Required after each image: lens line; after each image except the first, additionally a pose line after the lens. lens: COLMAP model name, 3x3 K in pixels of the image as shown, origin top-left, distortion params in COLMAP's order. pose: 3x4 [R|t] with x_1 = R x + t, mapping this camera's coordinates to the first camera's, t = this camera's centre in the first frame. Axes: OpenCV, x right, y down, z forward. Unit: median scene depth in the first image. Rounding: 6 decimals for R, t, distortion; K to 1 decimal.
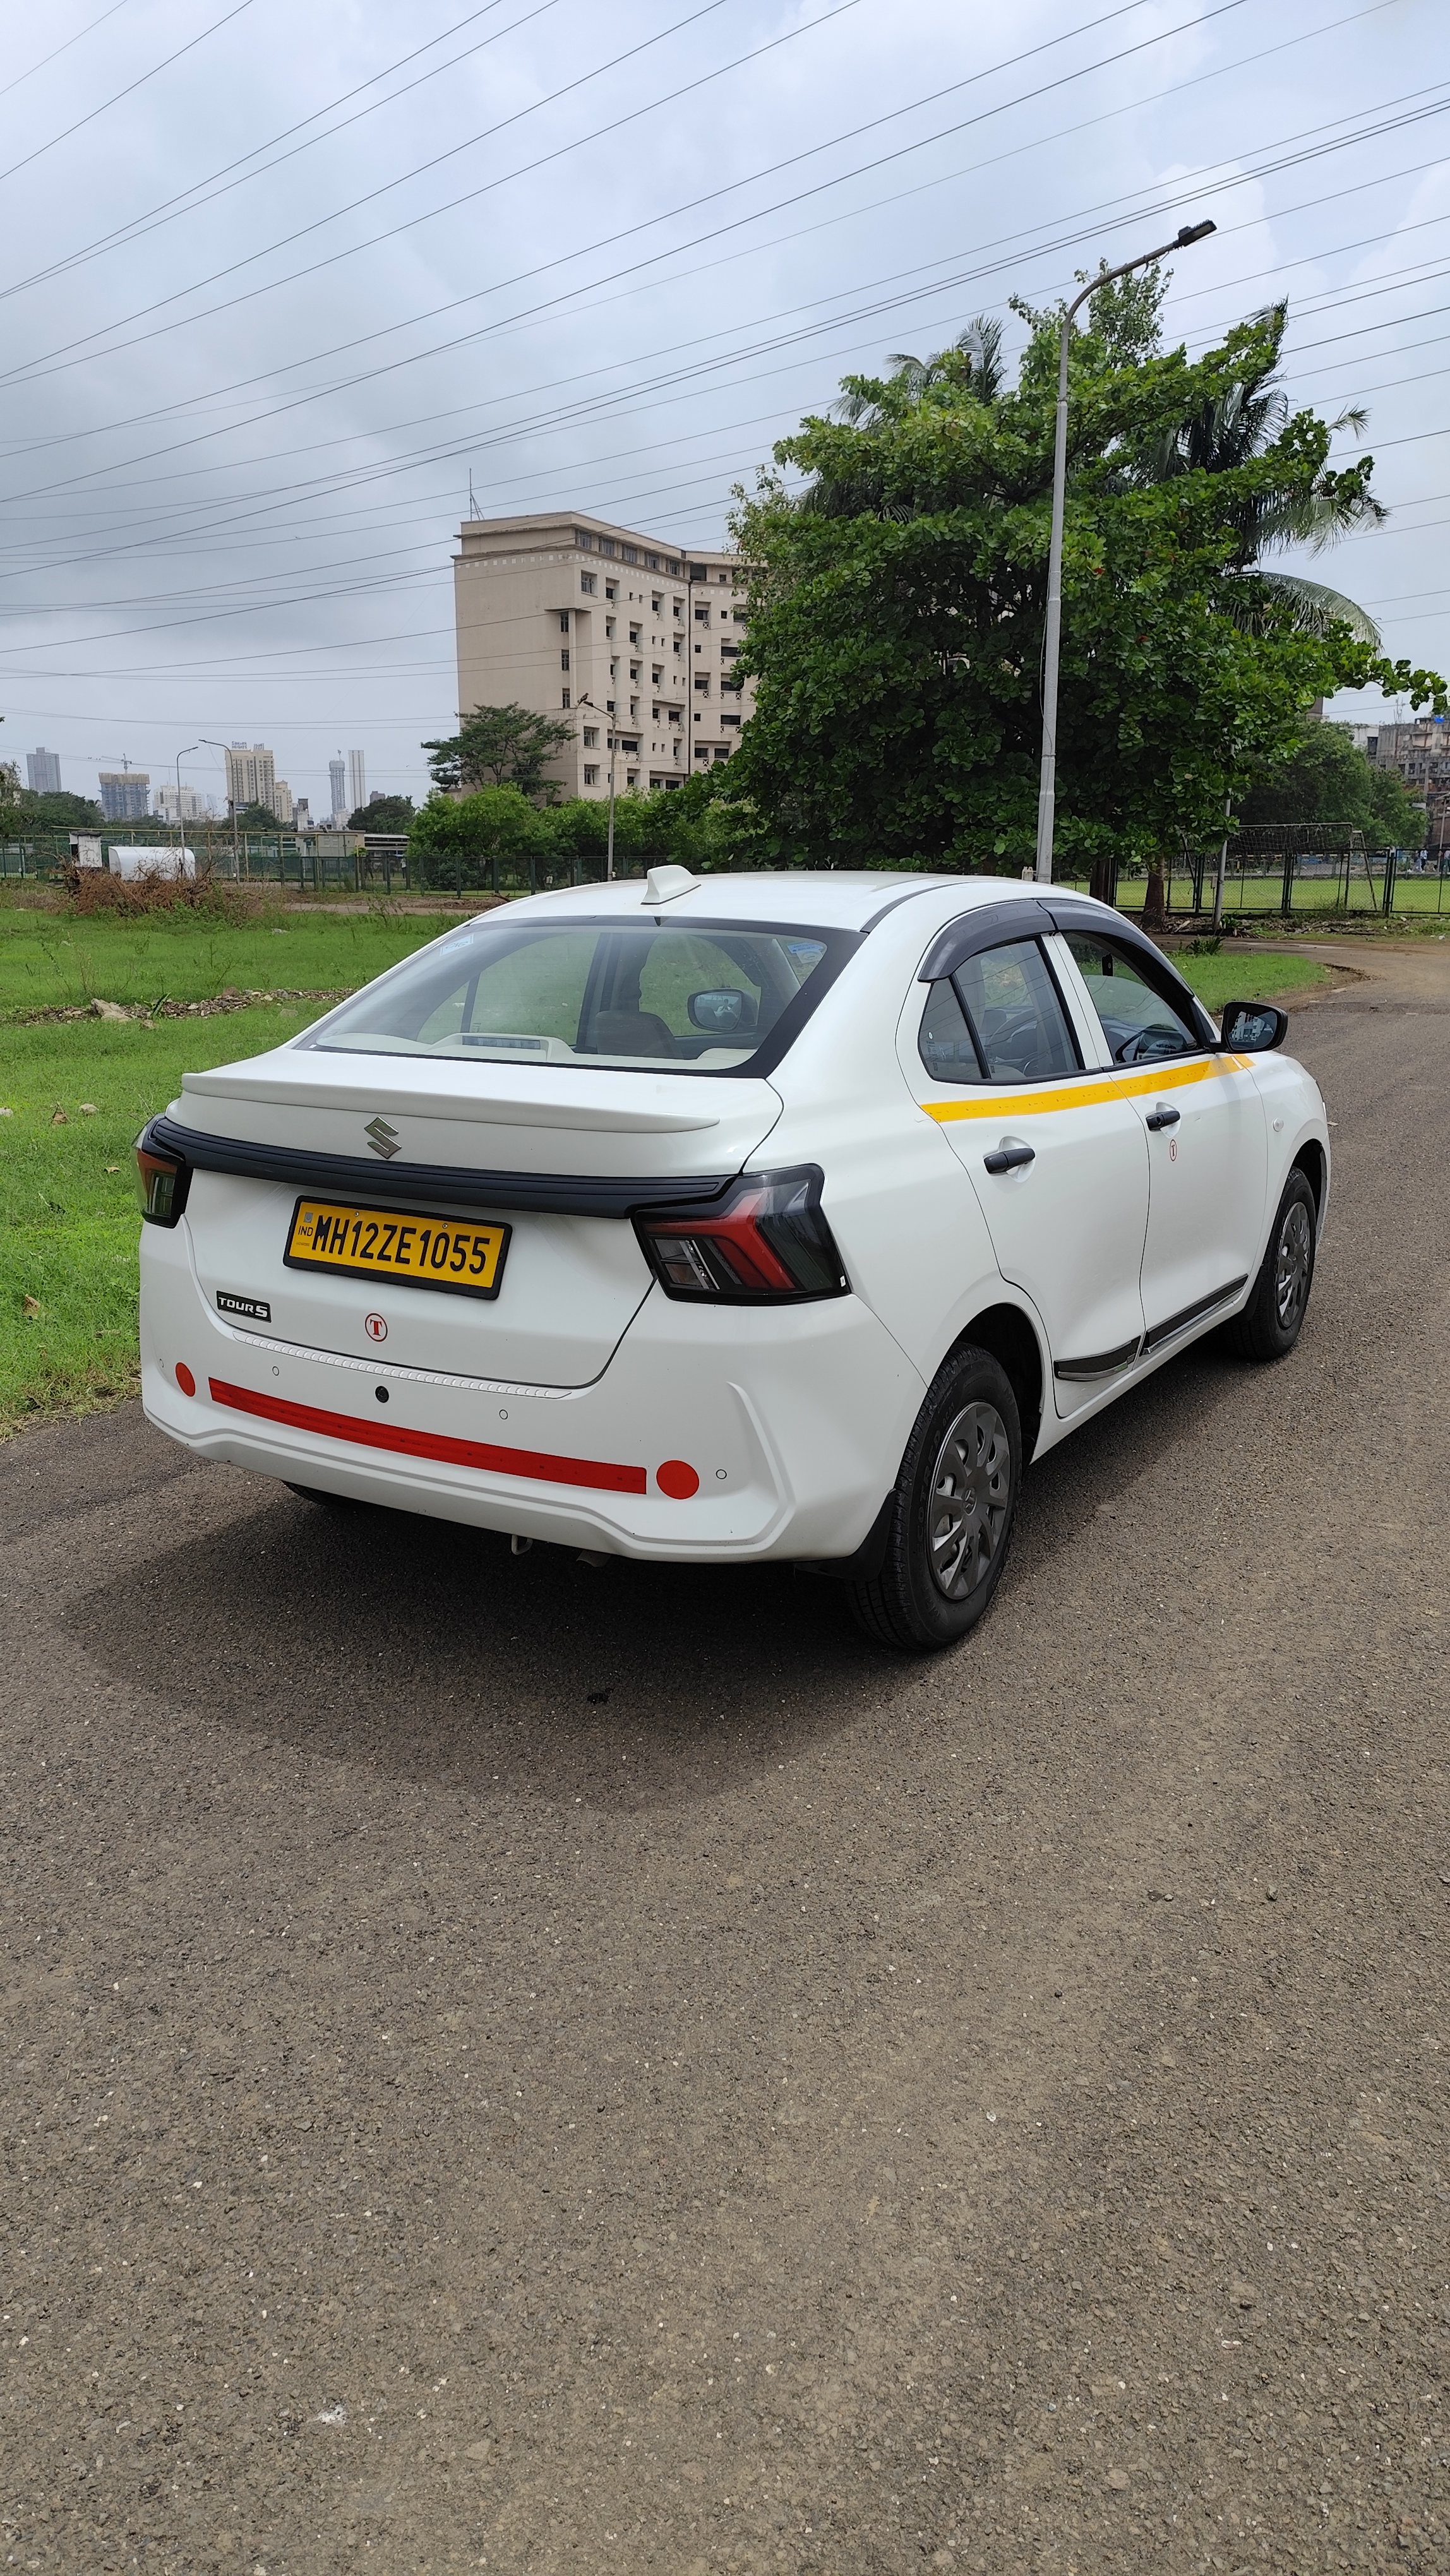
lens RADIAL K [[1764.5, 0, 695.3], [0, 1764.5, 1292.4], [0, 0, 1]] dist [0.033203, -0.056532]
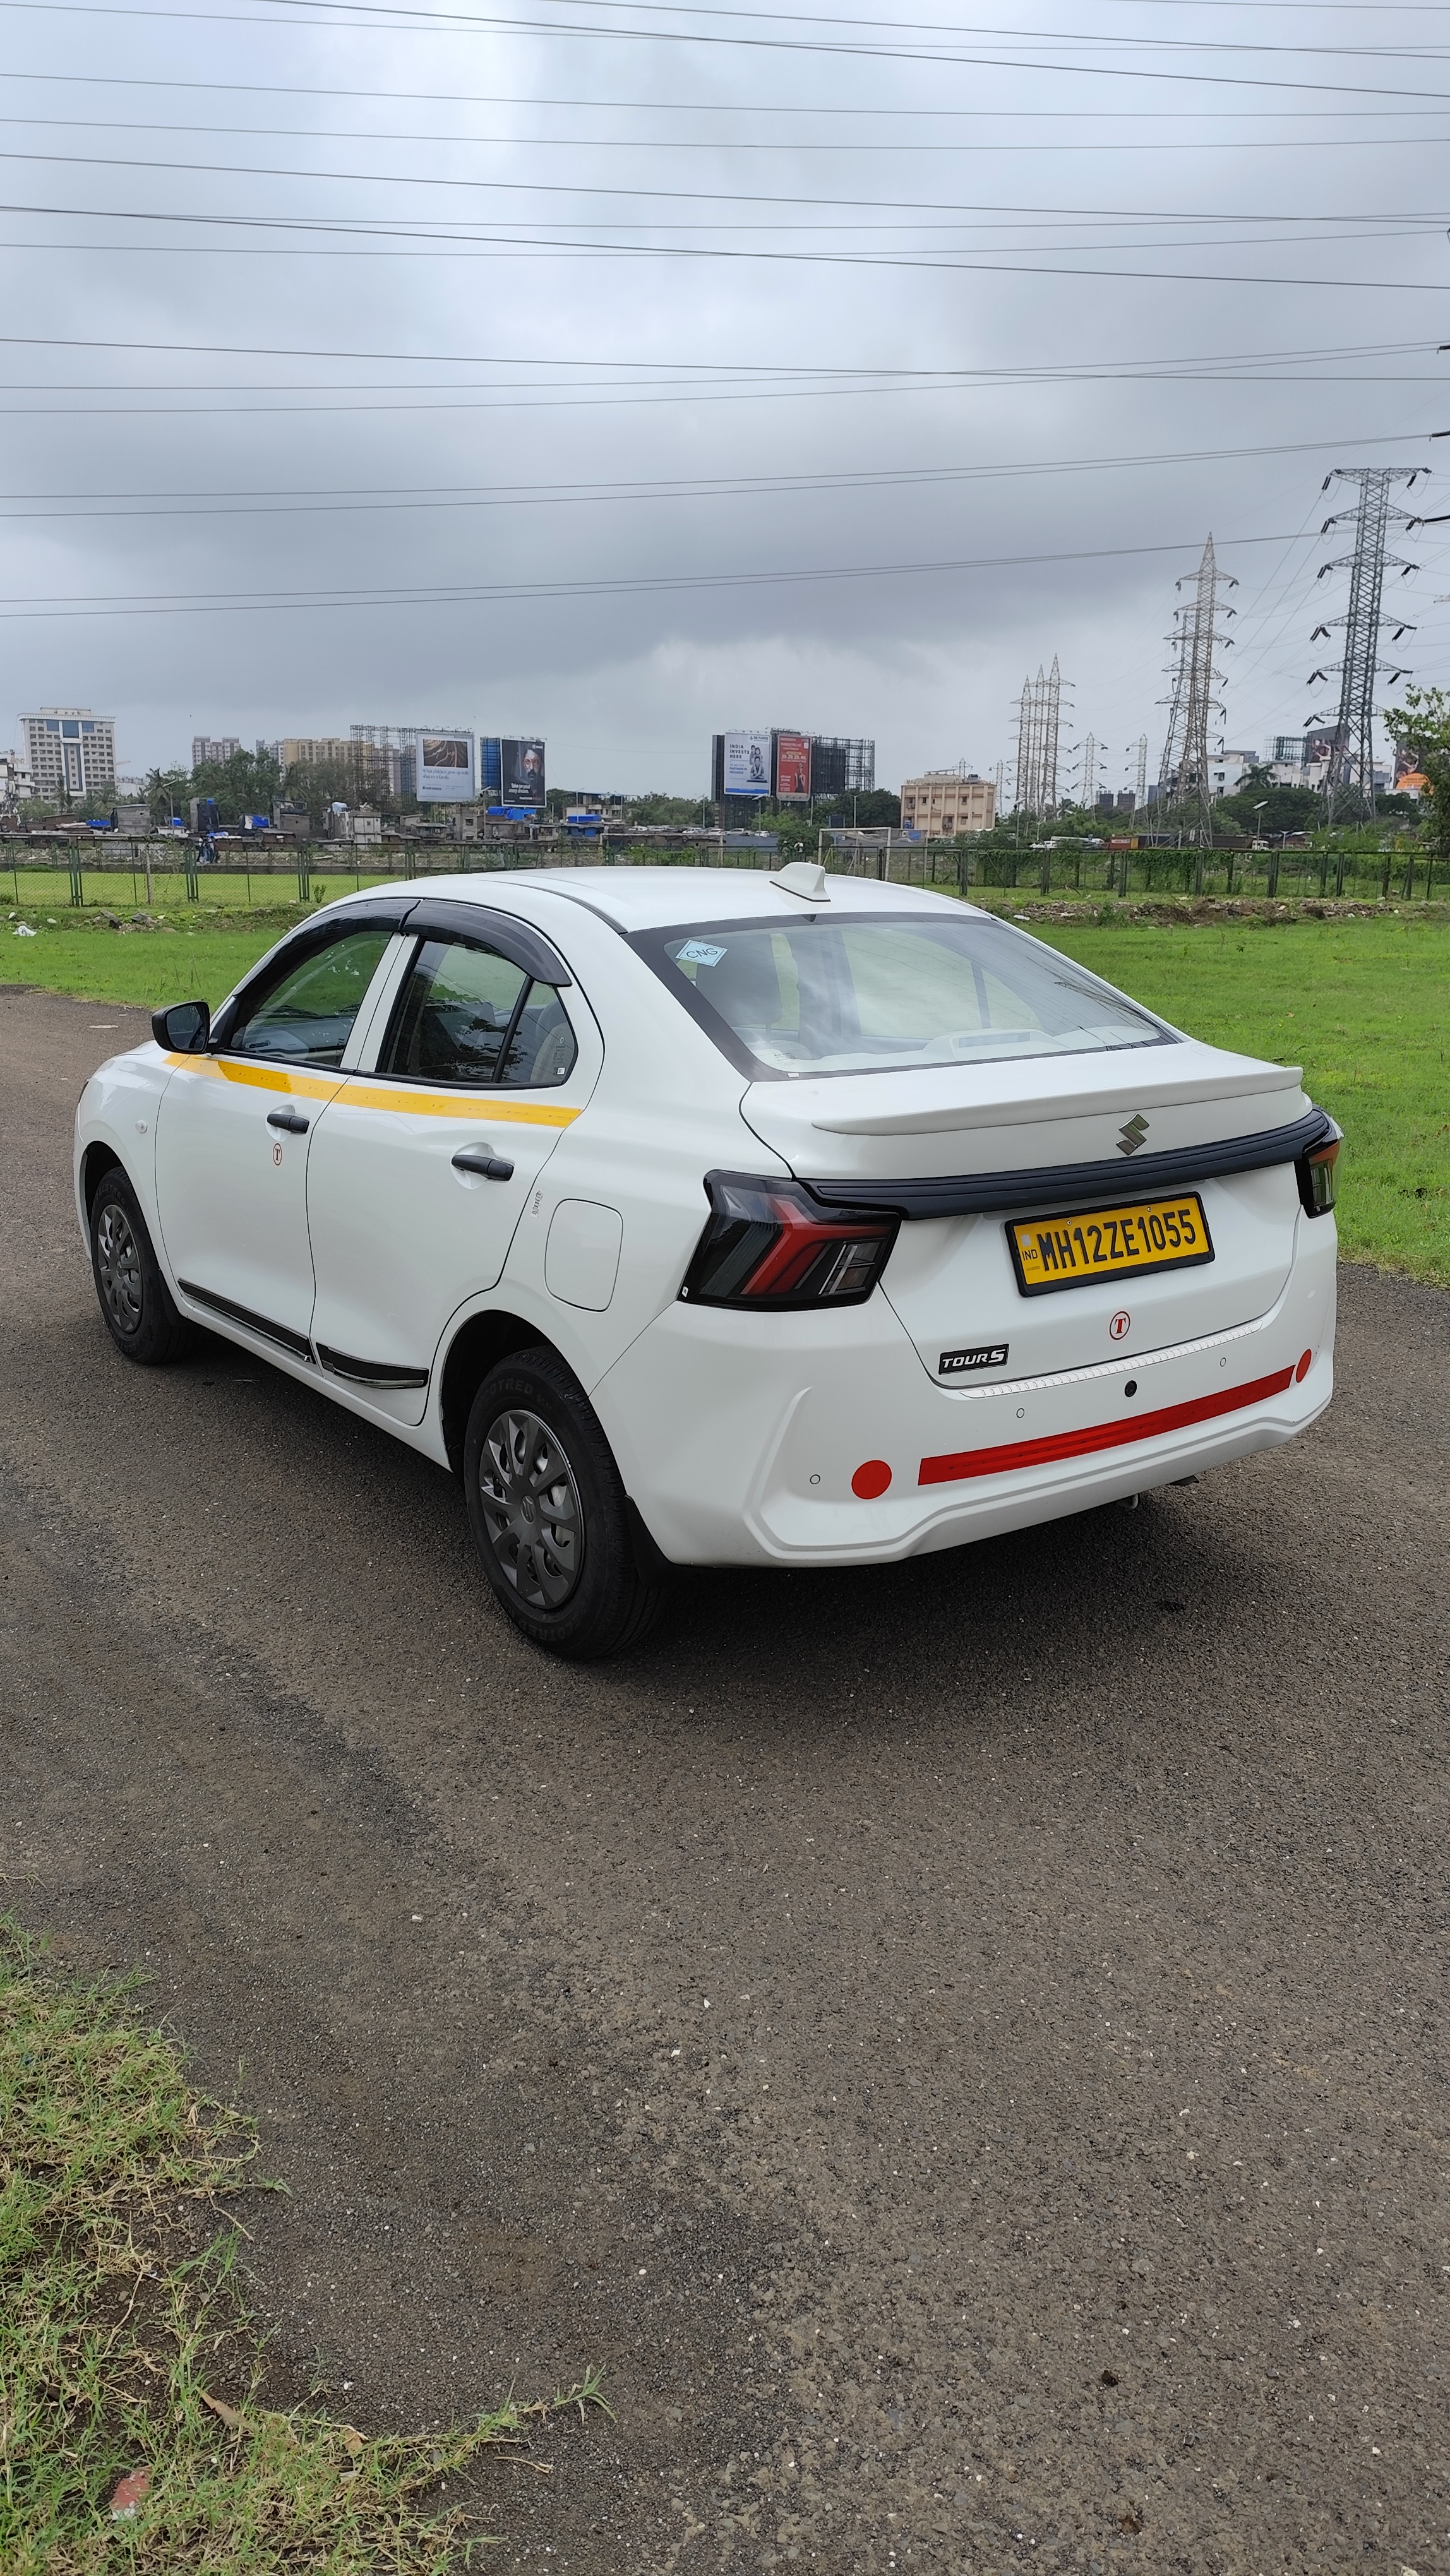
lens RADIAL K [[1764.5, 0, 695.3], [0, 1764.5, 1292.4], [0, 0, 1]] dist [0.033203, -0.056532]
pose [[0.388505, -0.220305, 0.894723, -1.149564], [0.211663, 0.966370, 0.146039, -0.192702], [-0.896807, 0.132642, 0.422070, 0.781567]]
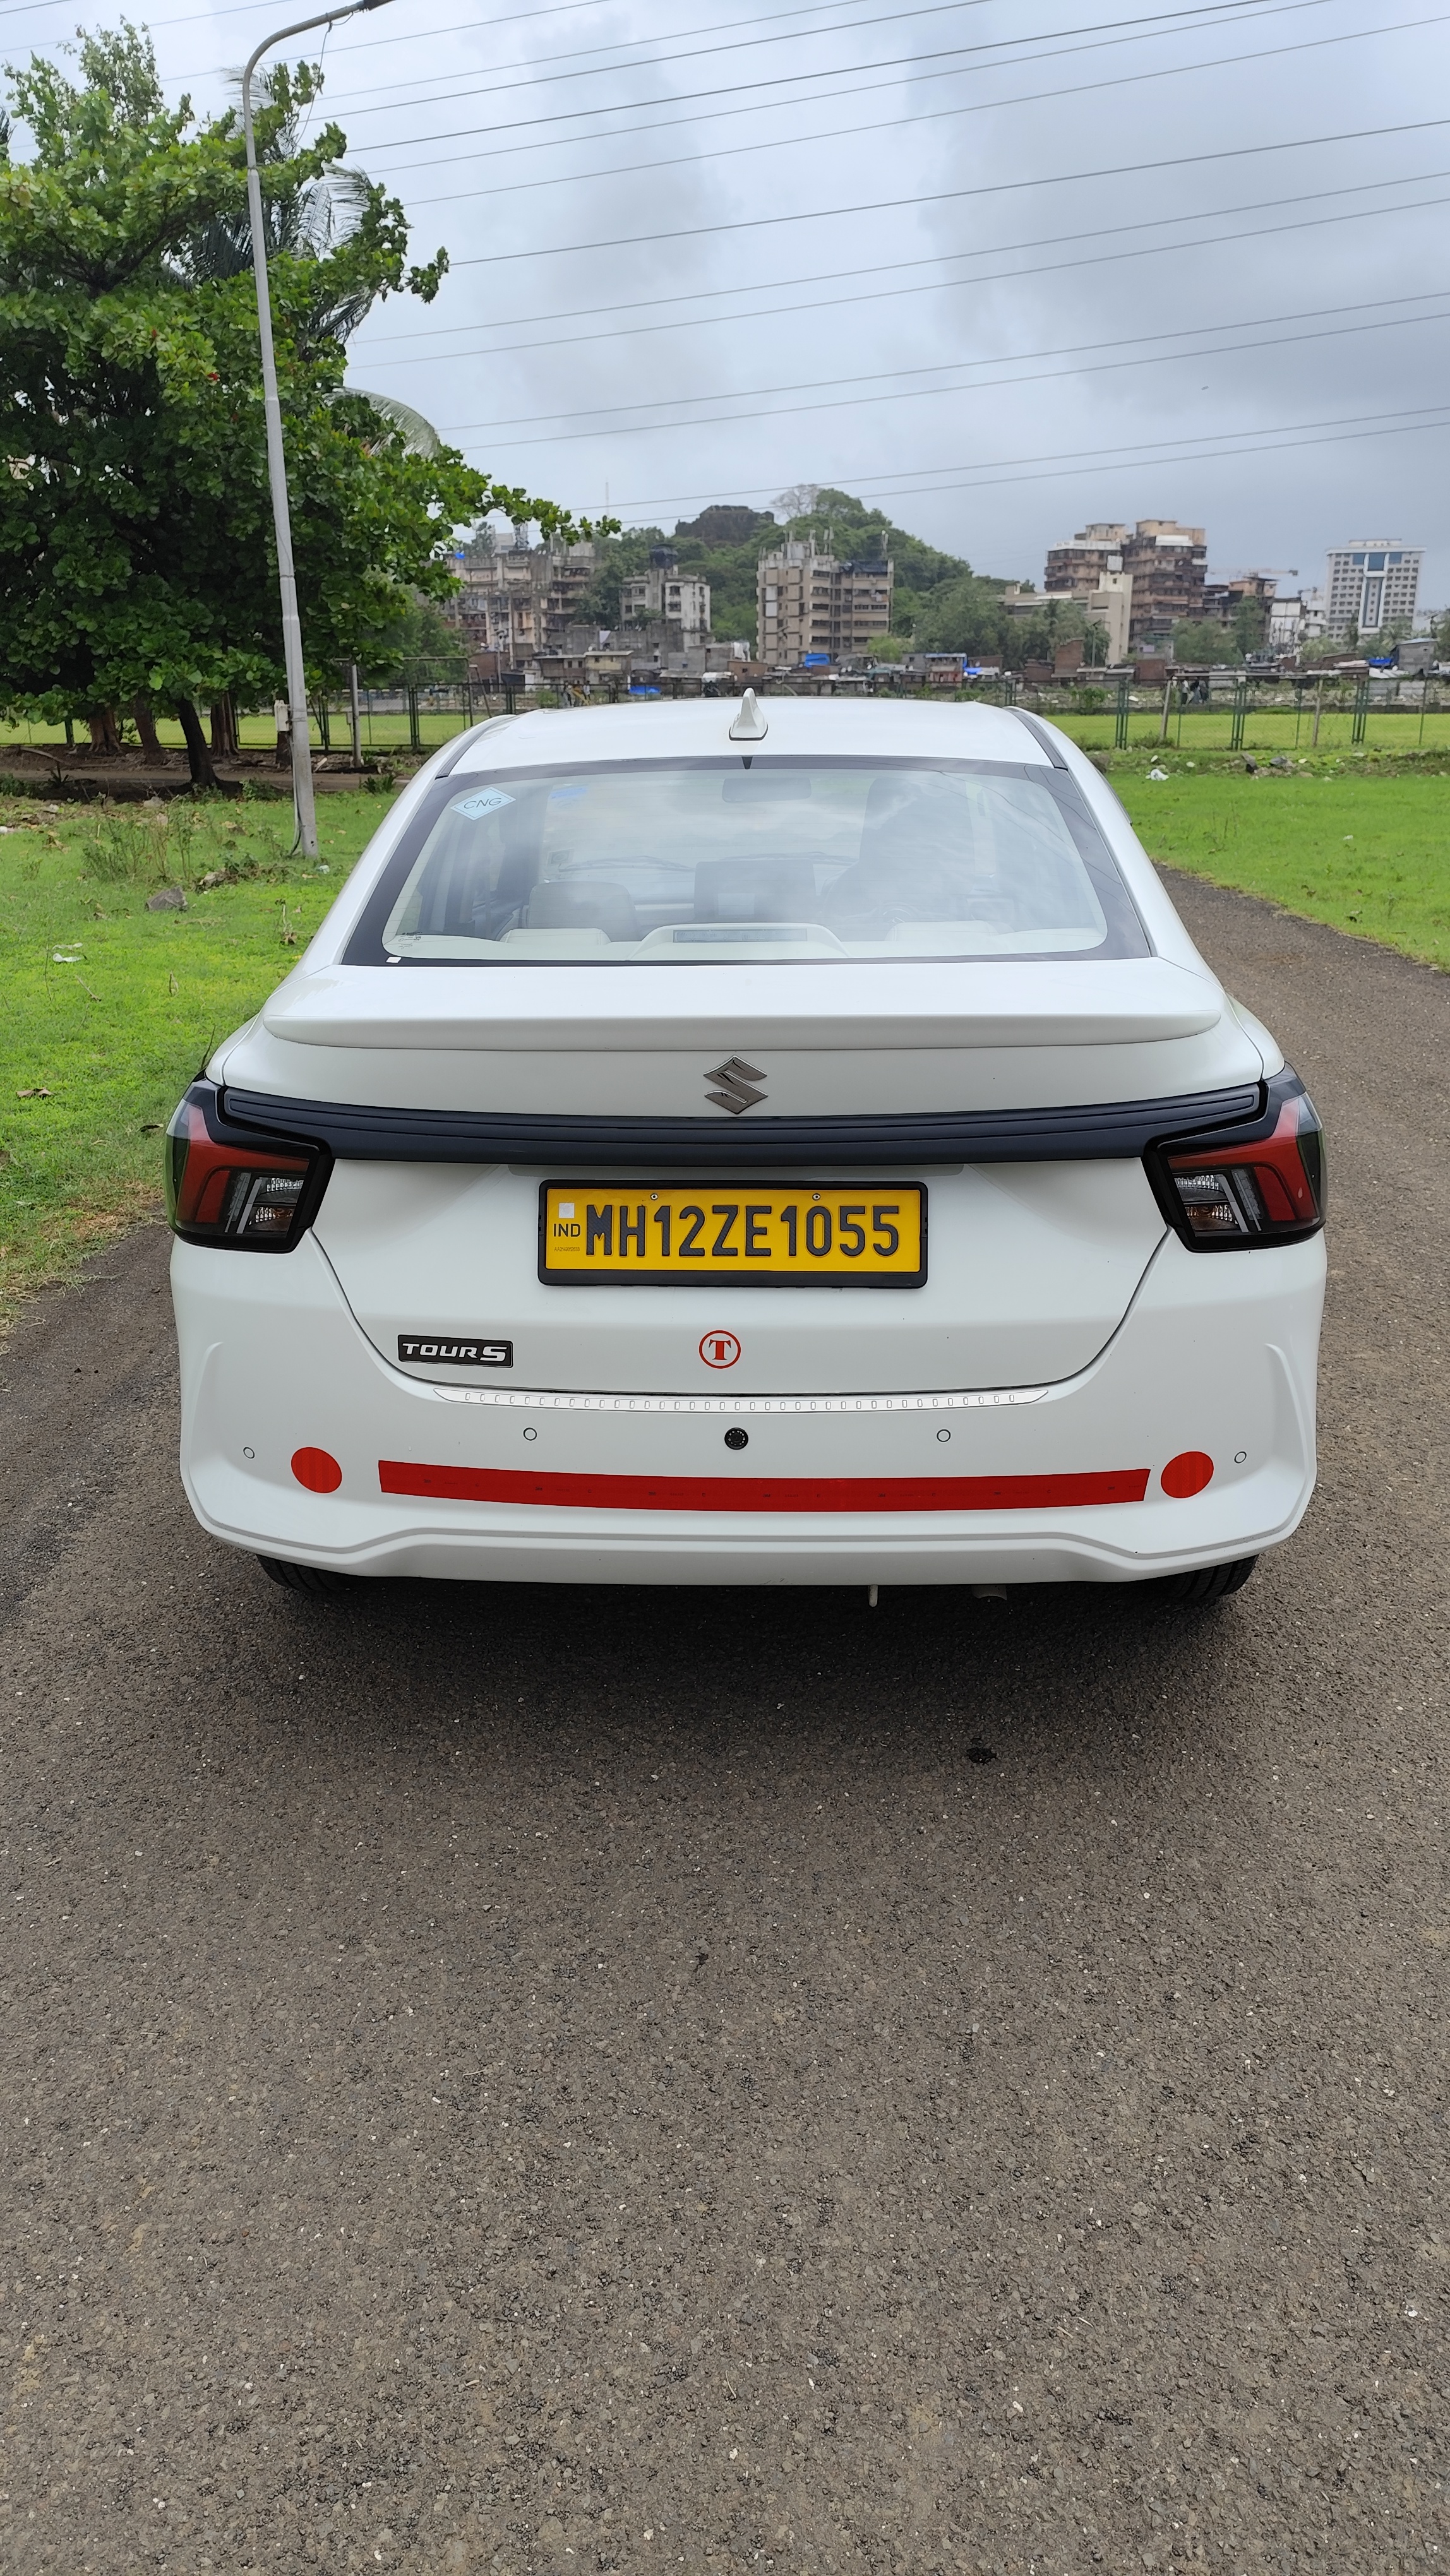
lens RADIAL K [[1764.5, 0, 695.3], [0, 1764.5, 1292.4], [0, 0, 1]] dist [0.033203, -0.056532]
pose [[0.873606, -0.163080, 0.458494, -0.507740], [0.123558, 0.985634, 0.115150, -0.085847], [-0.470686, -0.043945, 0.881206, 0.370364]]
